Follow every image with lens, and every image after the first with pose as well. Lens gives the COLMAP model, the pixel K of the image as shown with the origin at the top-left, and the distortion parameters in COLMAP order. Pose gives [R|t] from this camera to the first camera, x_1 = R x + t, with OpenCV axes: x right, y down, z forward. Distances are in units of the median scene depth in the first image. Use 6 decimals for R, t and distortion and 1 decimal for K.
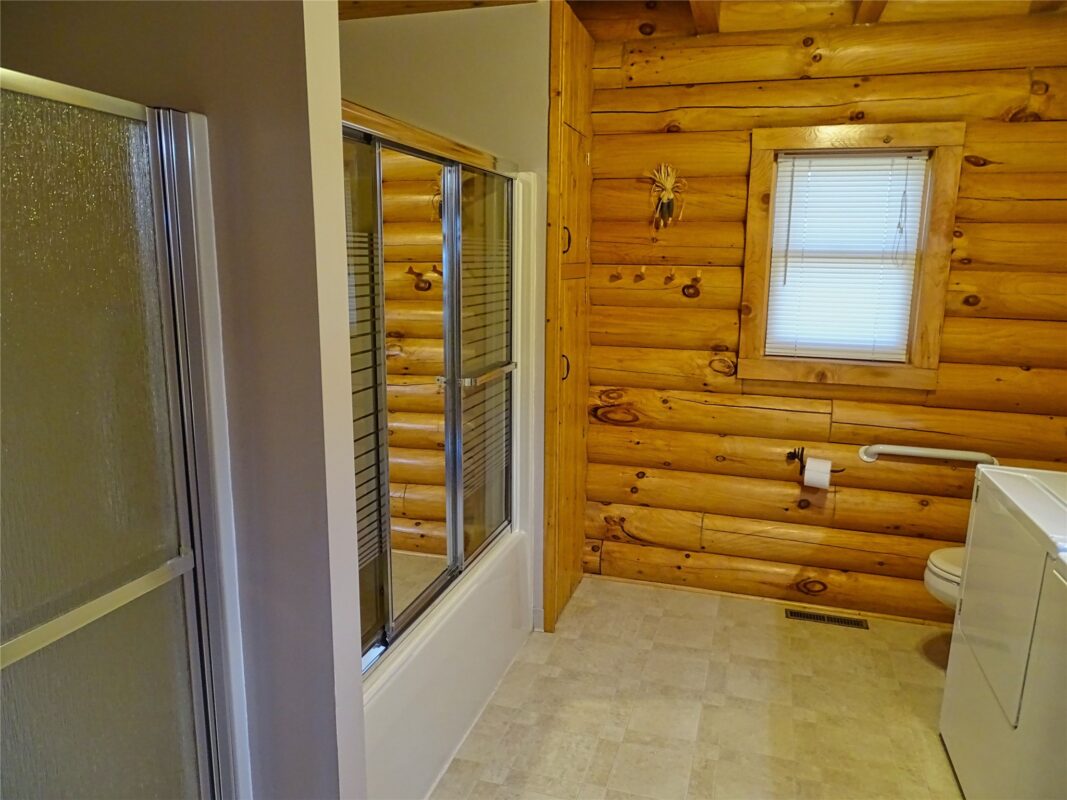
lens RADIAL K [[759.7, 0, 535.4], [0, 759.7, 399.8], [0, 0, 1]] dist [0.000933, 0.005468]
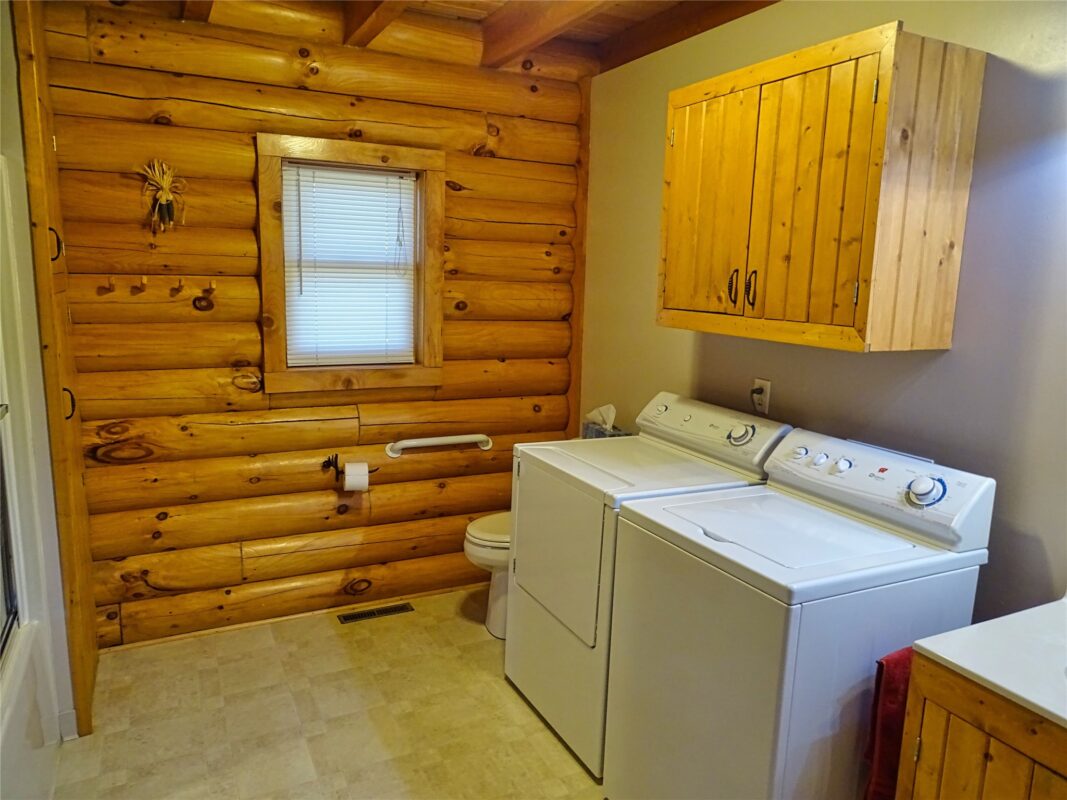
lens RADIAL K [[759.7, 0, 535.4], [0, 759.7, 401.7], [0, 0, 1]] dist [0.000933, 0.005468]
pose [[0.721783, -0.114999, 0.682499, -0.146762], [0.115952, 0.992255, 0.044567, -0.022558], [-0.682338, 0.046969, 0.729527, 0.077750]]
